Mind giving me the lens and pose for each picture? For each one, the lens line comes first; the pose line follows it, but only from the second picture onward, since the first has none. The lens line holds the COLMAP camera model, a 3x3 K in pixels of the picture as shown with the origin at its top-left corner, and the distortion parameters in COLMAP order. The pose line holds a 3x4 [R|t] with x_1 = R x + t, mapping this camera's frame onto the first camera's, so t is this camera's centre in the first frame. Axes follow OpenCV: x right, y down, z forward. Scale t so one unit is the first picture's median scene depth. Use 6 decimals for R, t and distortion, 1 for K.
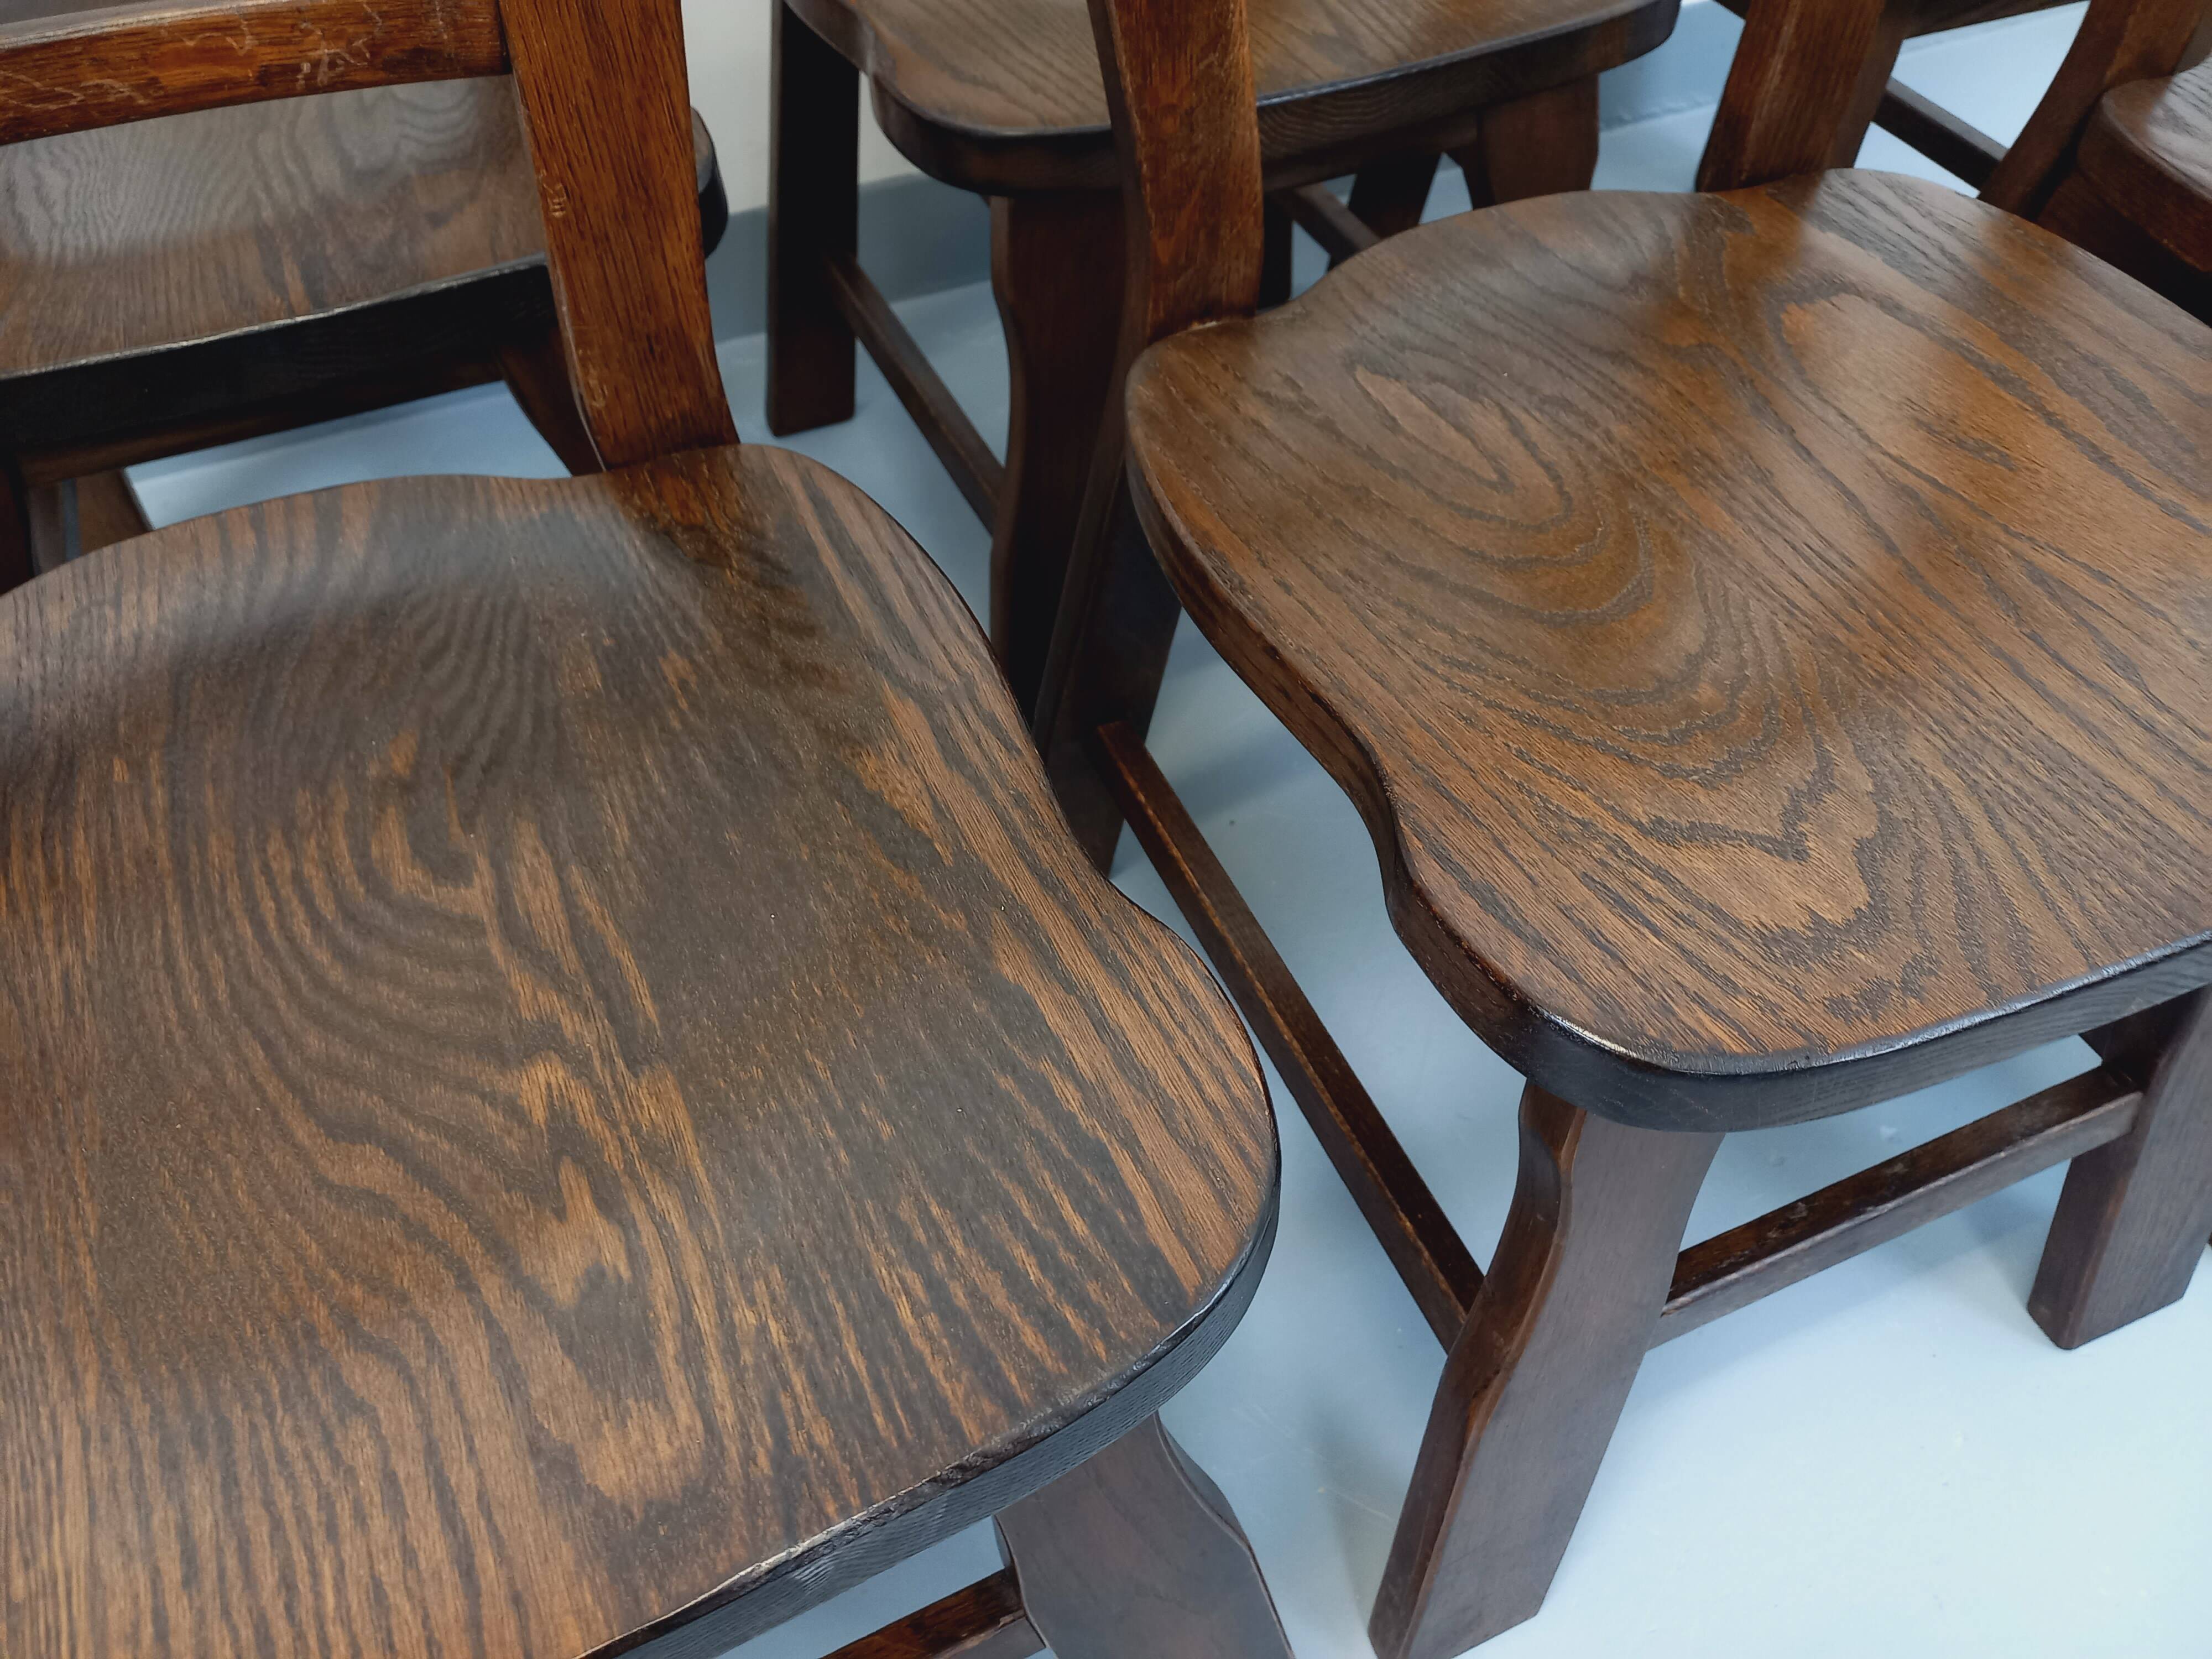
lens RADIAL K [[1633.1, 0, 1135.2], [0, 1633.1, 846.3], [0, 0, 1]] dist [0.060388, -0.050394]
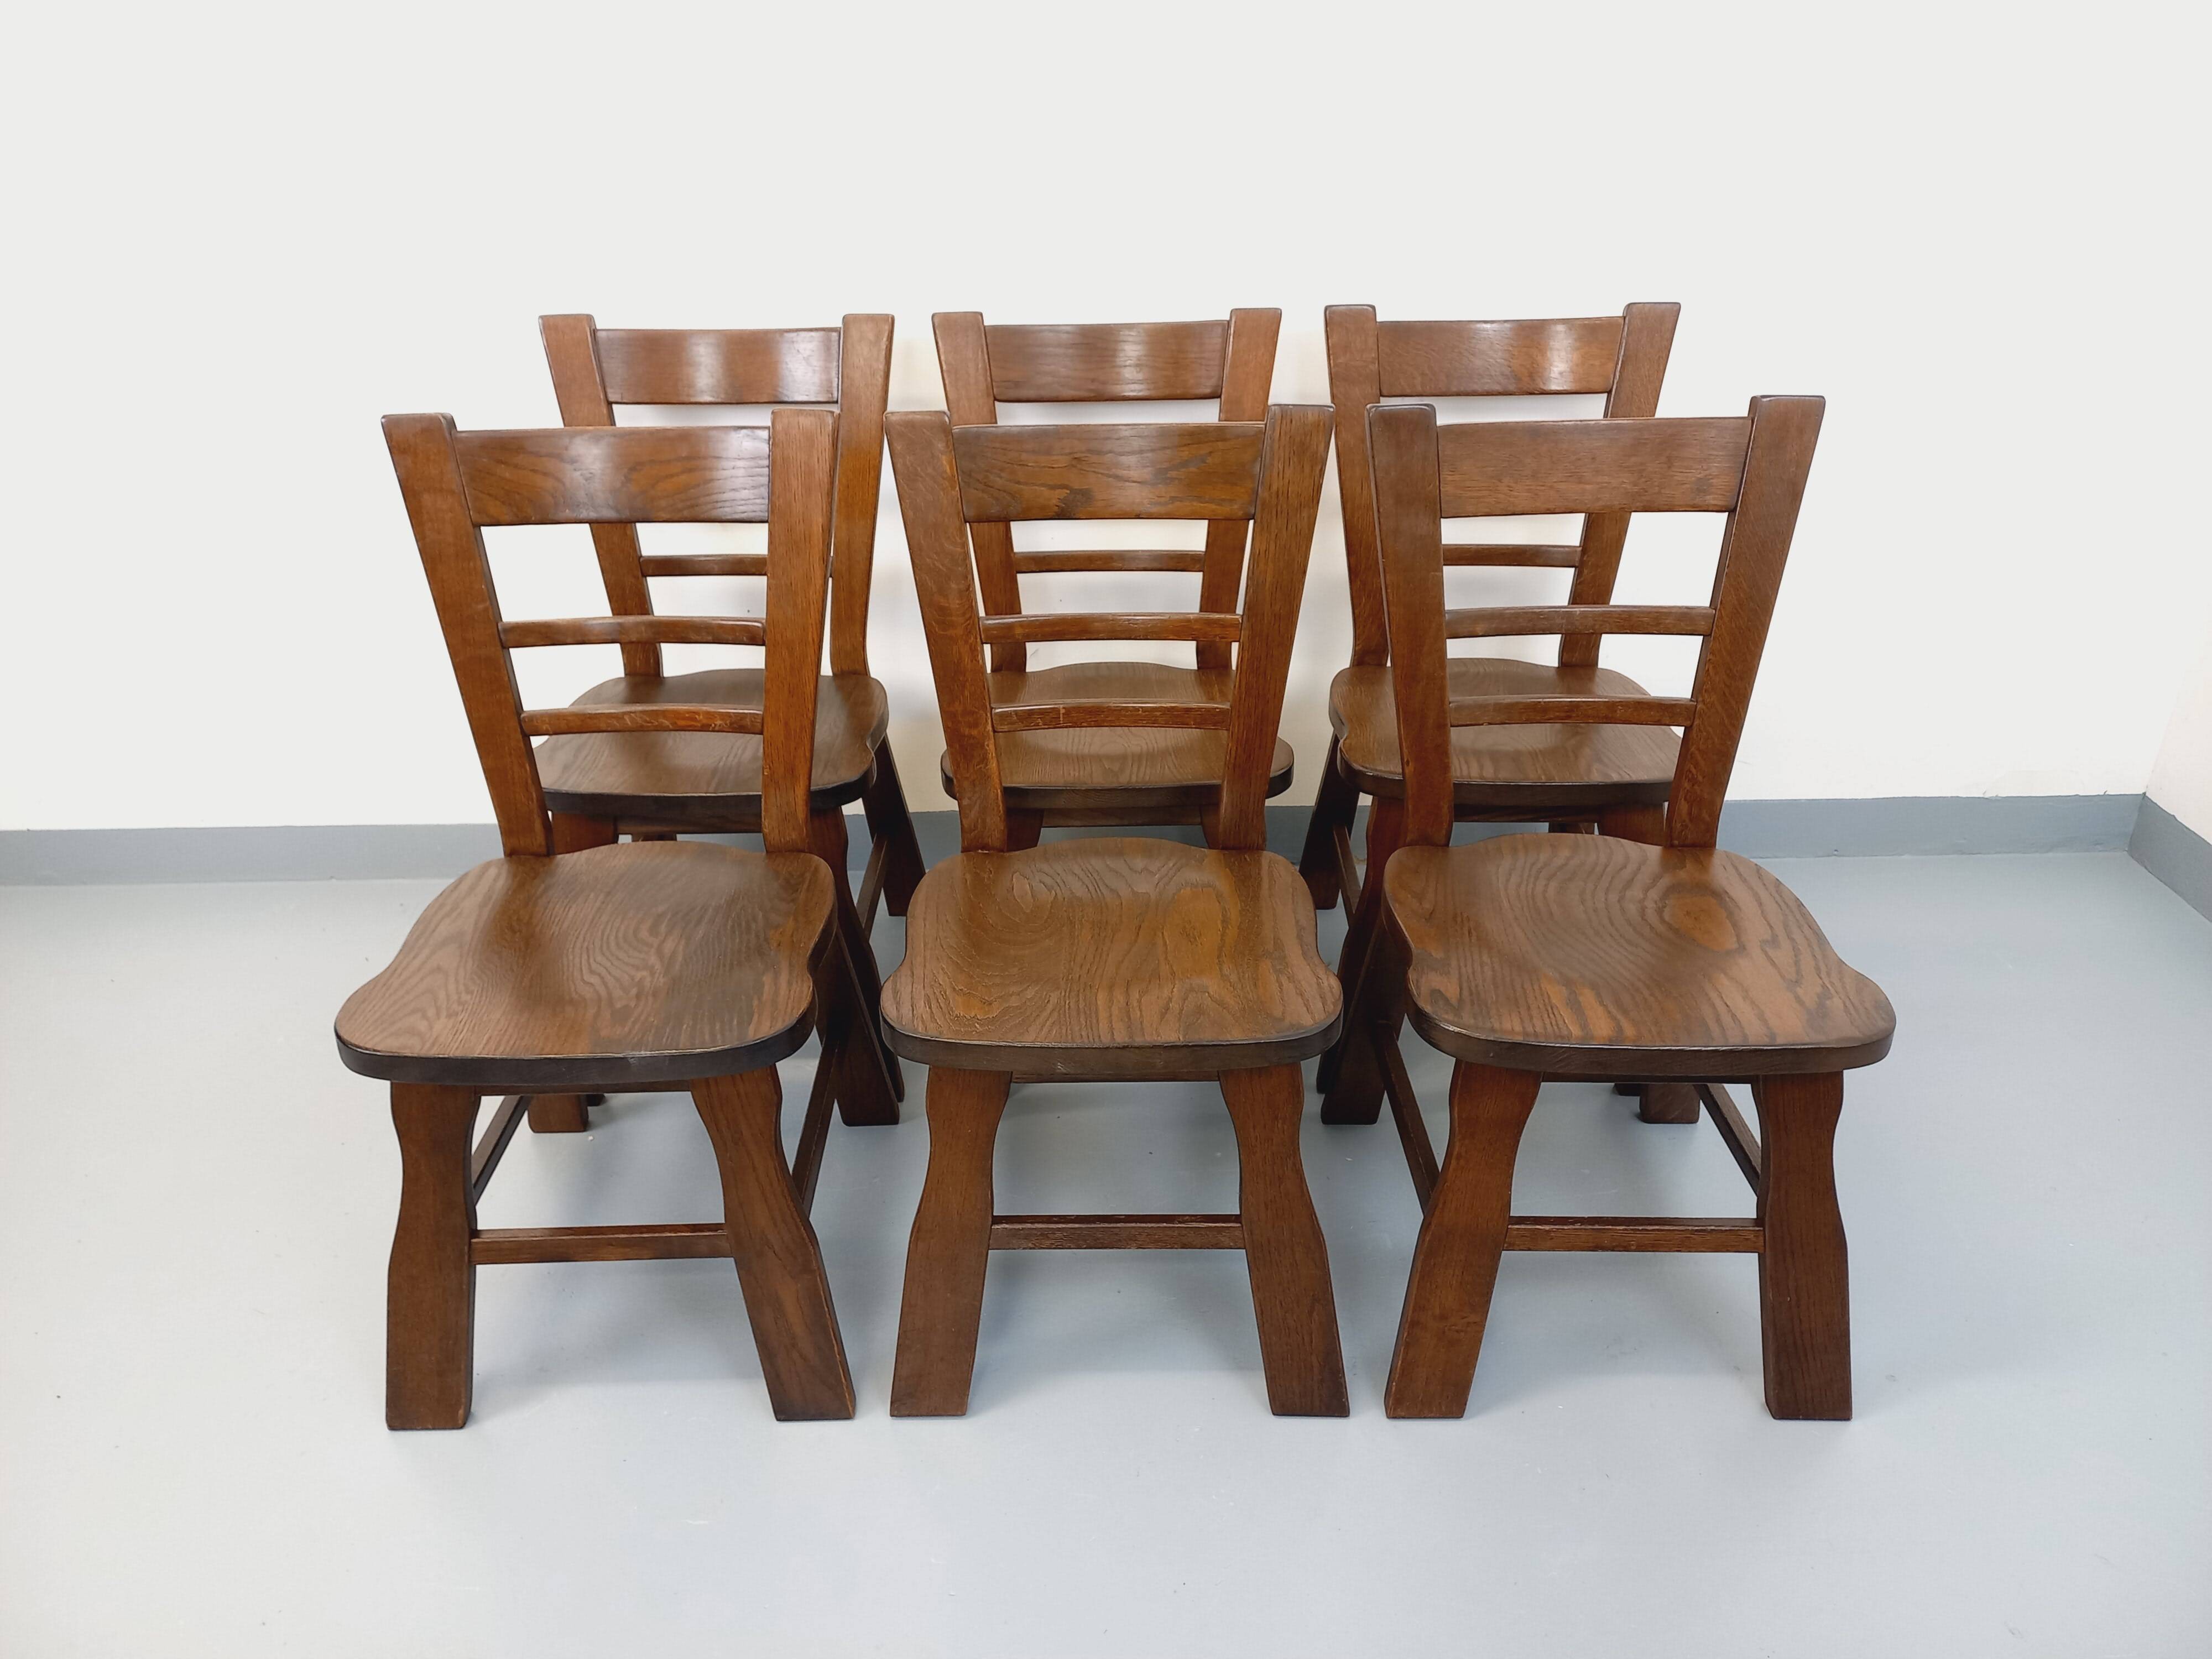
lens RADIAL K [[1633.1, 0, 1091.7], [0, 1633.1, 821.1], [0, 0, 1]] dist [0.060388, -0.050394]
pose [[0.911738, 0.169467, -0.374186, 1.305551], [-0.302148, 0.893795, -0.331416, 0.520425], [0.278281, 0.415224, 0.866111, -1.428512]]
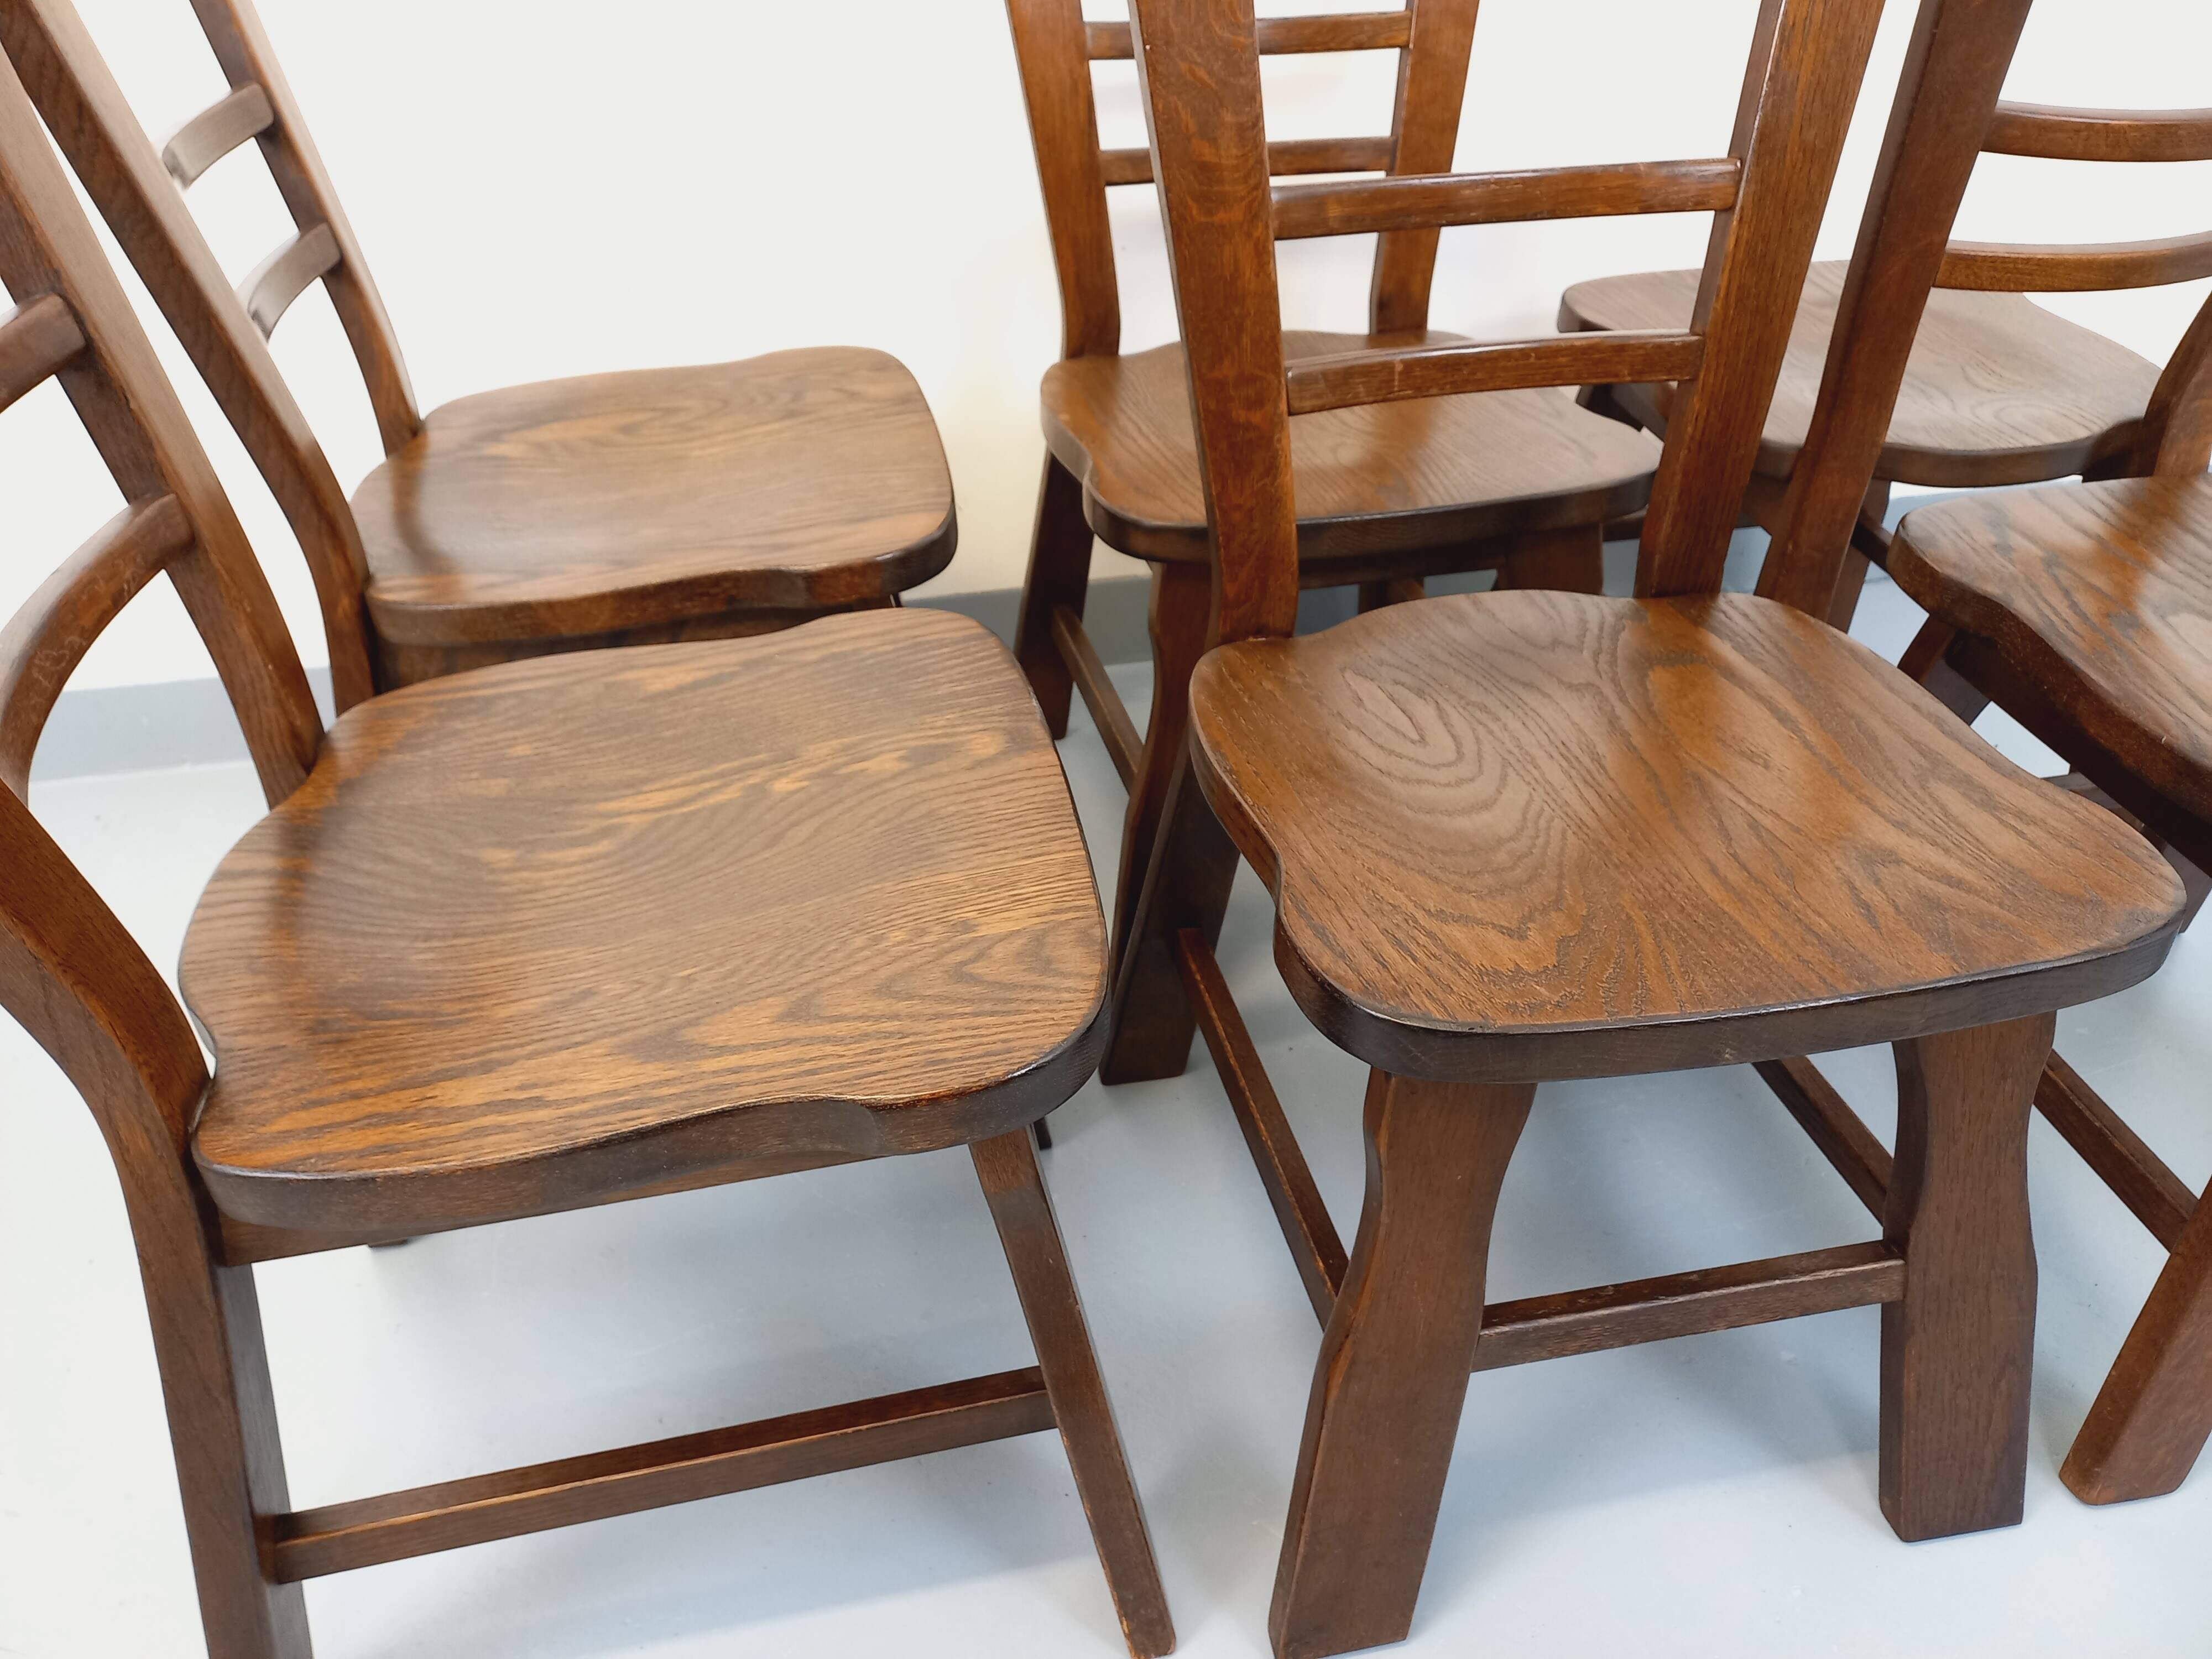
lens RADIAL K [[1633.1, 0, 1092.9], [0, 1633.1, 822.1], [0, 0, 1]] dist [0.060388, -0.050394]
pose [[0.976671, 0.112596, -0.182852, 0.205253], [-0.157831, 0.953785, -0.255704, 0.281136], [0.145610, 0.278598, 0.949305, -0.463297]]
